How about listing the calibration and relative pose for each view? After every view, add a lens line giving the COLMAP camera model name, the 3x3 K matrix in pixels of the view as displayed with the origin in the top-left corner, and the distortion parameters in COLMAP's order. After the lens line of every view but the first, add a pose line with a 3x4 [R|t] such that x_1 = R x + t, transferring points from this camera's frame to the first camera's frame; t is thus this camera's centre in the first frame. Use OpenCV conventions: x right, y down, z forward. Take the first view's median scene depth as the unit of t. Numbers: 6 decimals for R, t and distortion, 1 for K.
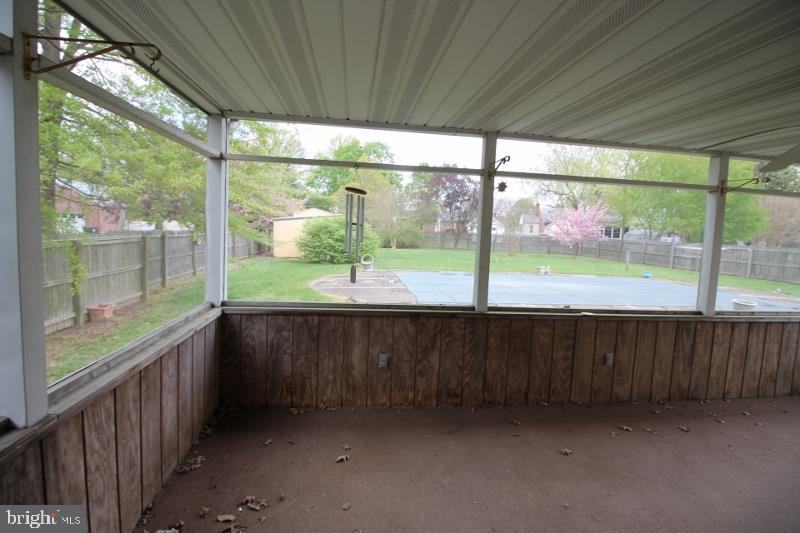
lens RADIAL K [[371.8, 0, 400.7], [0, 371.8, 257.4], [0, 0, 1]] dist [0.001494, -0.016100]
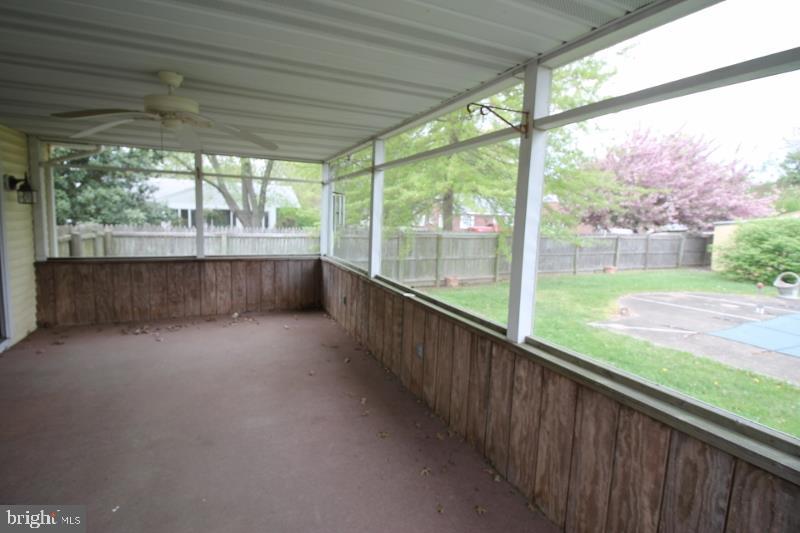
lens RADIAL K [[389.1, 0, 400.0], [0, 389.1, 266.5], [0, 0, 1]] dist [0.000042, -0.019166]
pose [[0.308017, 0.089107, -0.947199, 1.414031], [-0.095173, 0.993496, 0.062513, 0.015529], [0.946608, 0.070892, 0.314494, 0.633670]]
